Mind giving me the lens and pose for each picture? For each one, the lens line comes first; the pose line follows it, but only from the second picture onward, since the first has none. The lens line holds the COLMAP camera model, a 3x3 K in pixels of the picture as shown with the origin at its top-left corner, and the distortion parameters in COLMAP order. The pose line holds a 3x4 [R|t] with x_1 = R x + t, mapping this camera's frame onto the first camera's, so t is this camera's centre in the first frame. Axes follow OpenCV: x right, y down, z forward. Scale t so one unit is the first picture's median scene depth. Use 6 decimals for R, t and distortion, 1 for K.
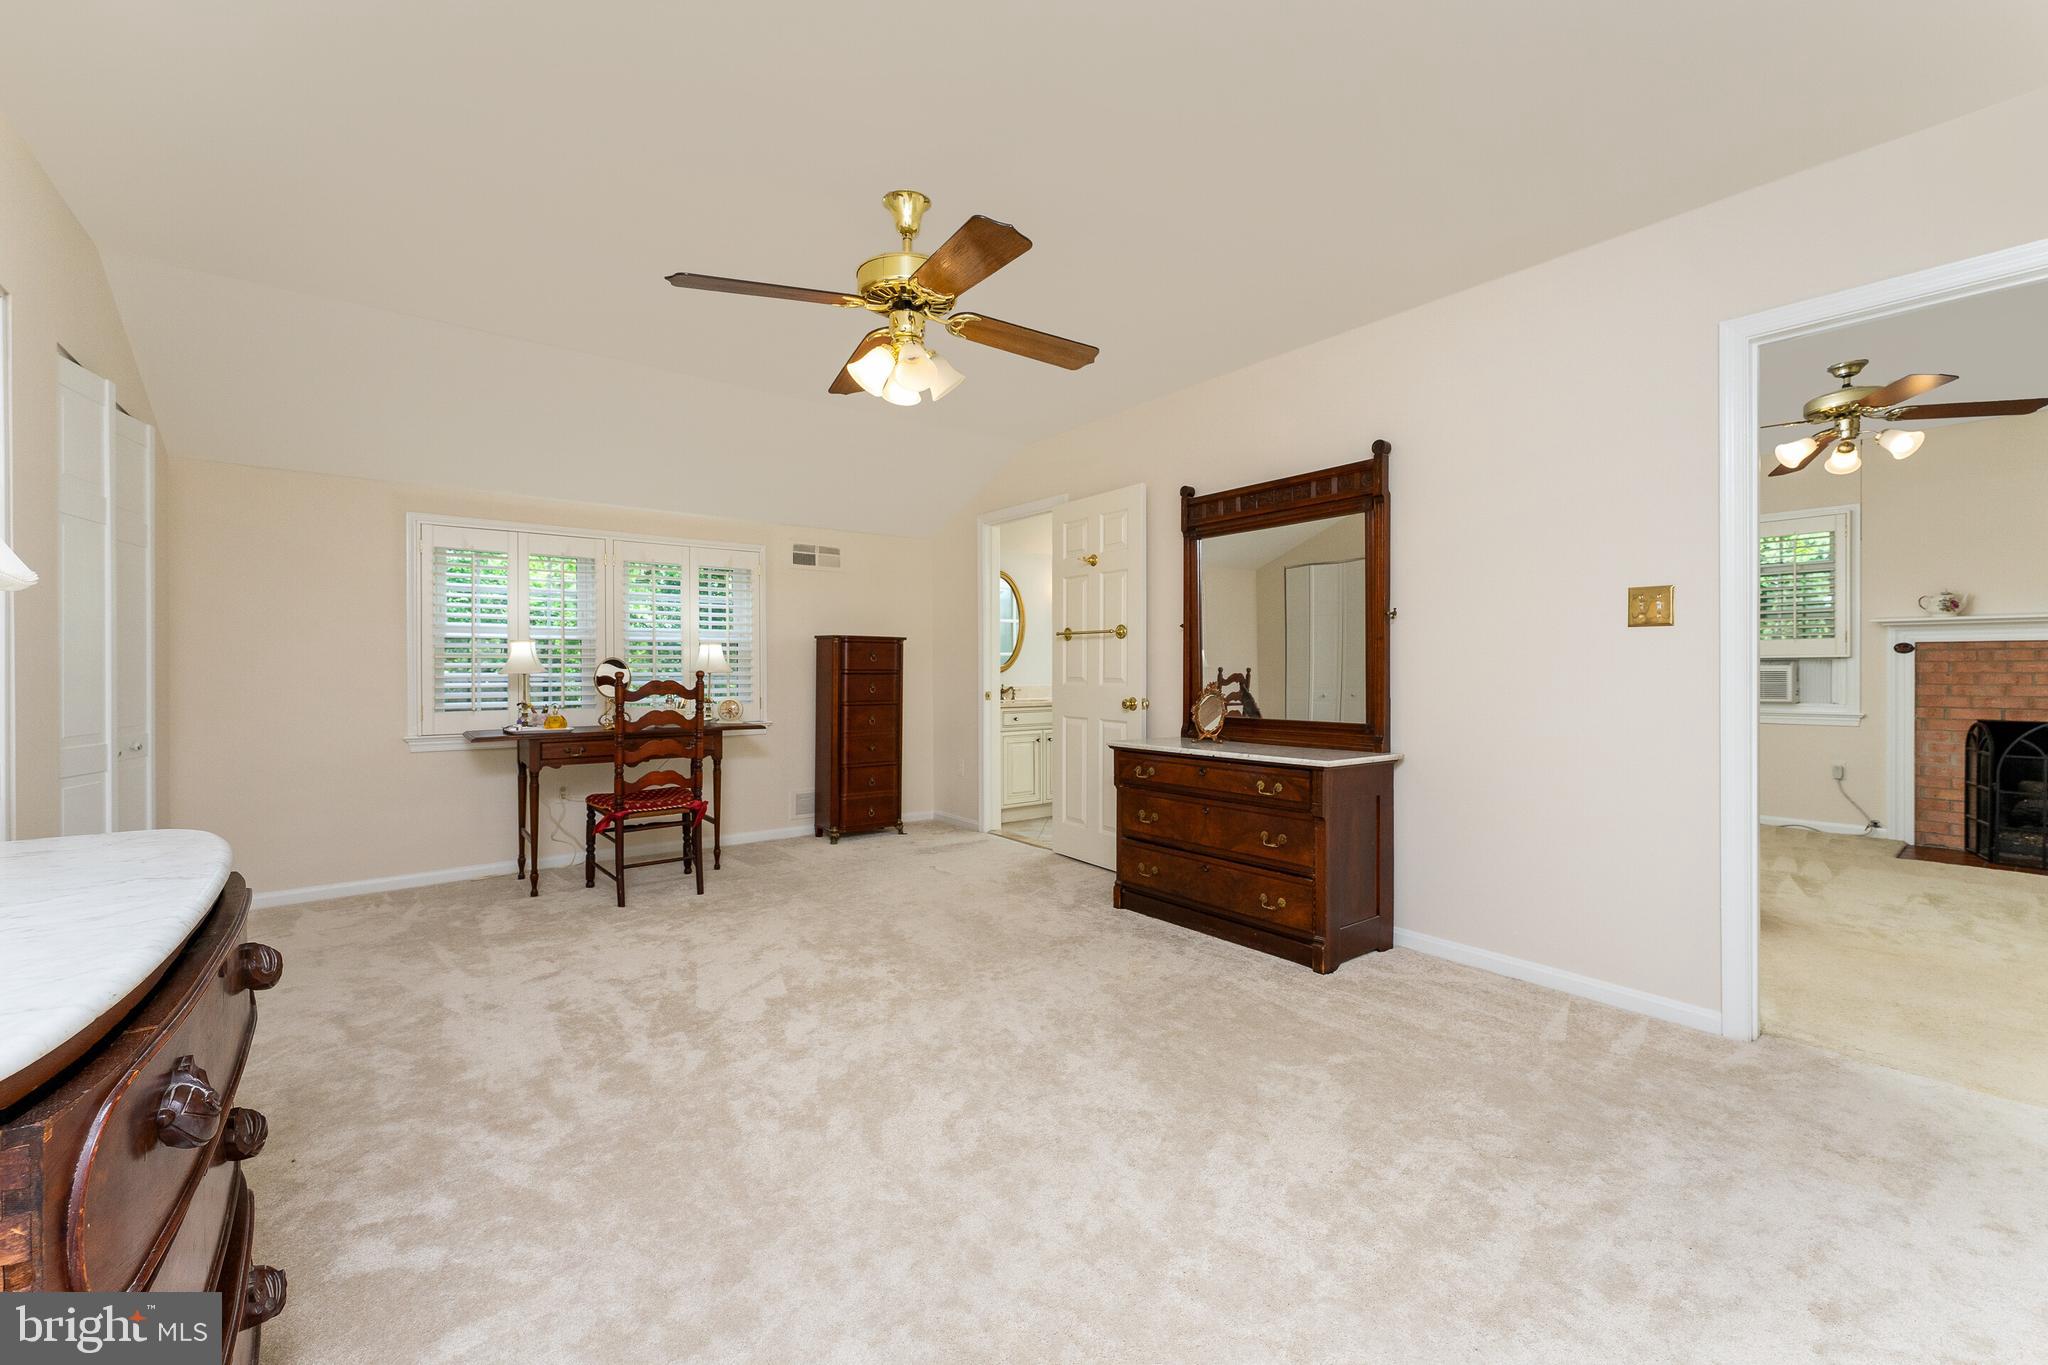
lens RADIAL K [[845.6, 0, 1026.5], [0, 845.6, 677.8], [0, 0, 1]] dist [0.000144, -0.000190]
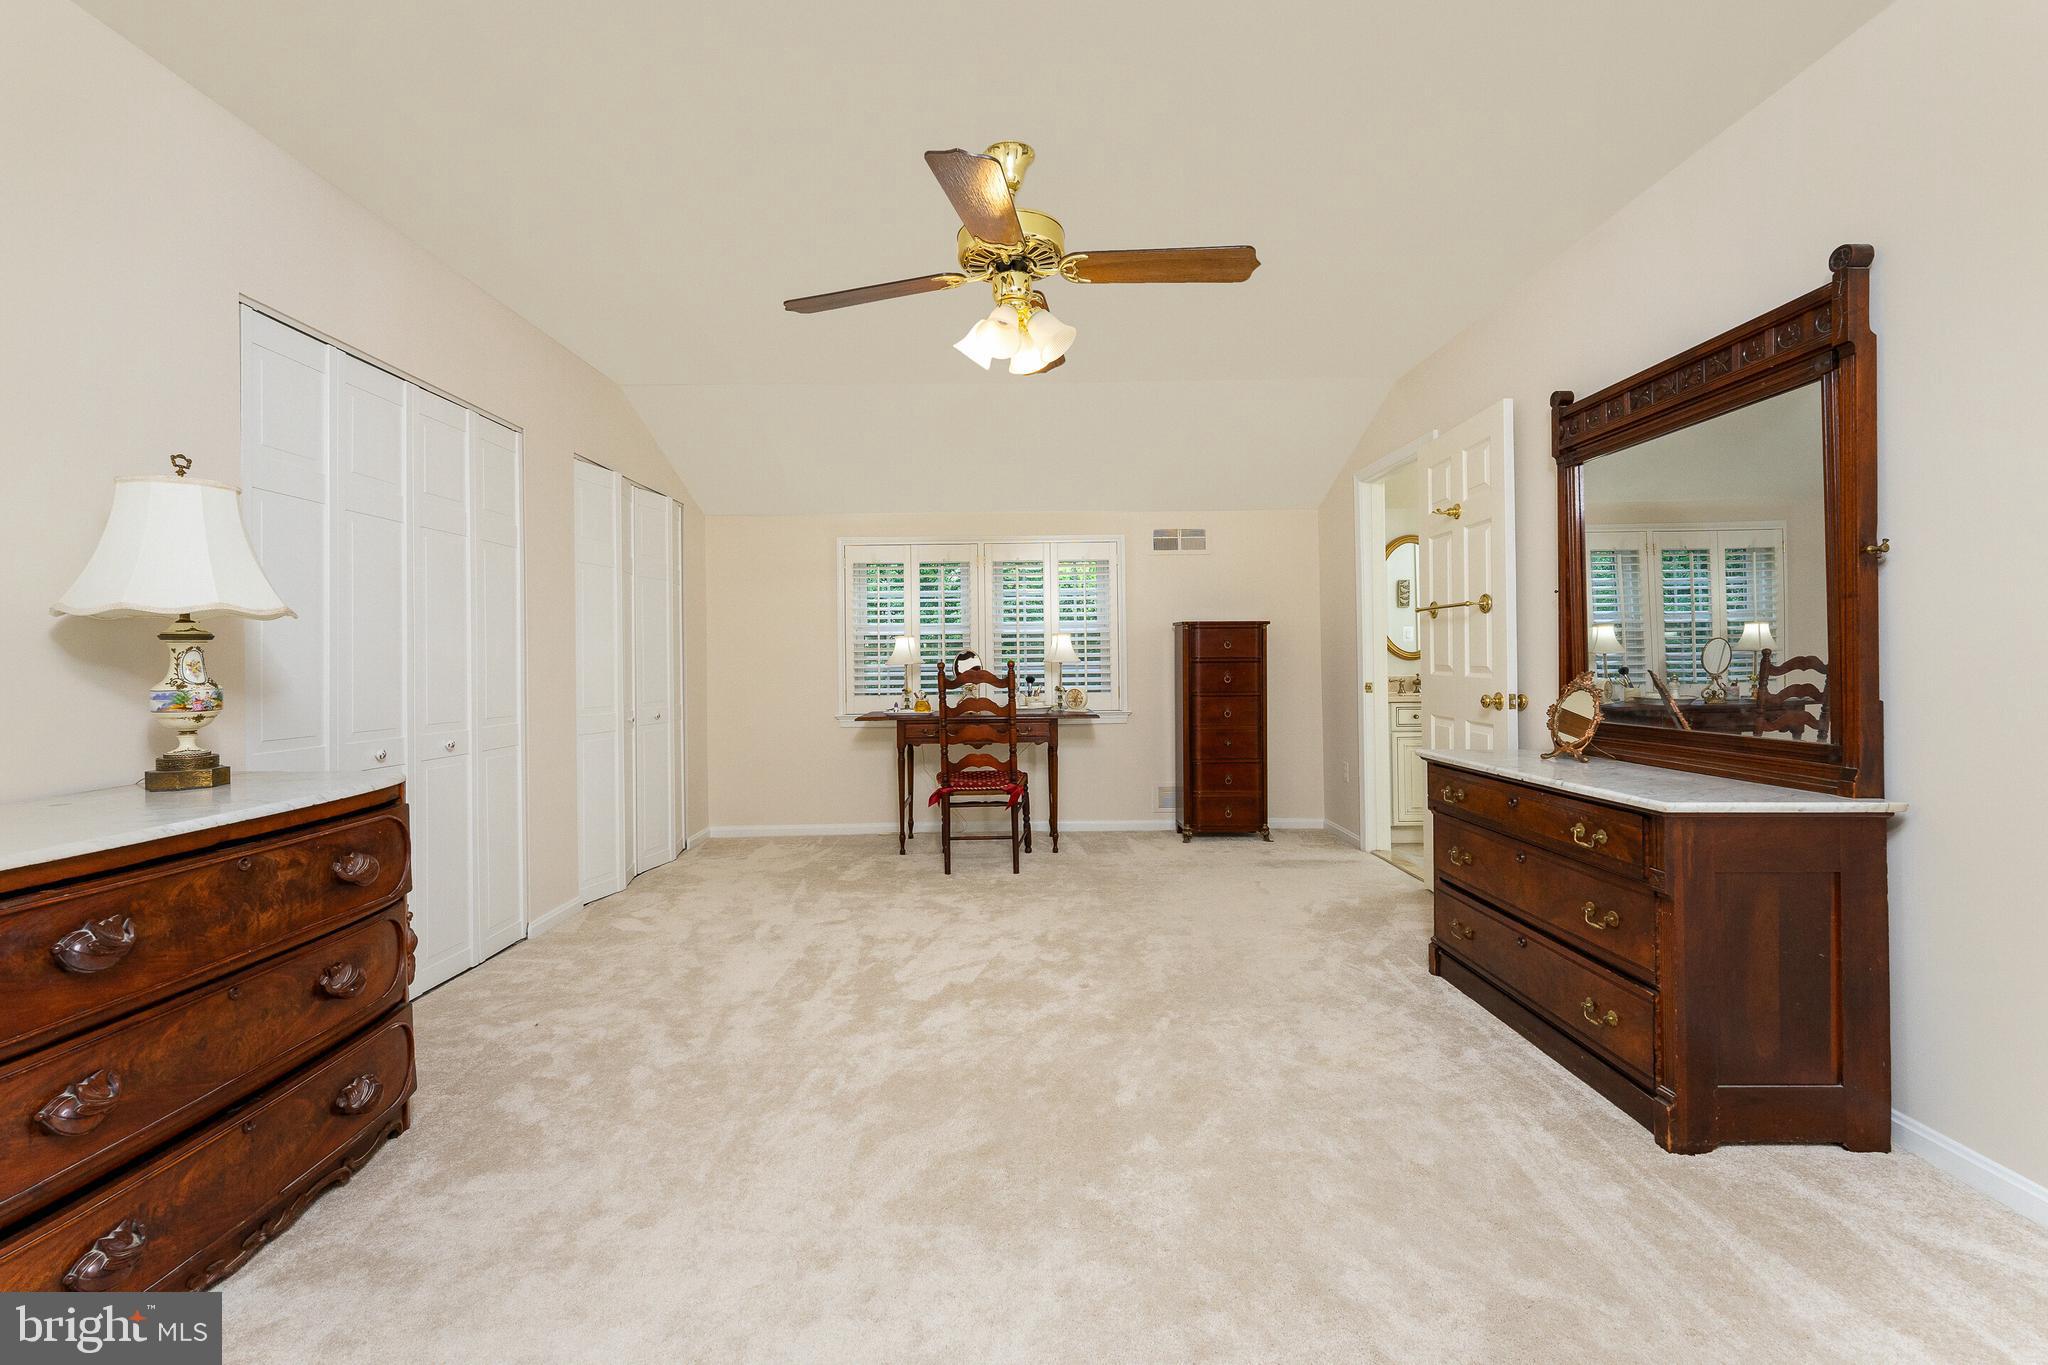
lens RADIAL K [[854.3, 0, 1018.8], [0, 854.3, 661.7], [0, 0, 1]] dist [0.001558, -0.000144]
pose [[0.784443, -0.007140, -0.620160, 0.323658], [0.004167, 0.999972, -0.006242, -0.000664], [0.620187, 0.002312, 0.784451, 0.197763]]
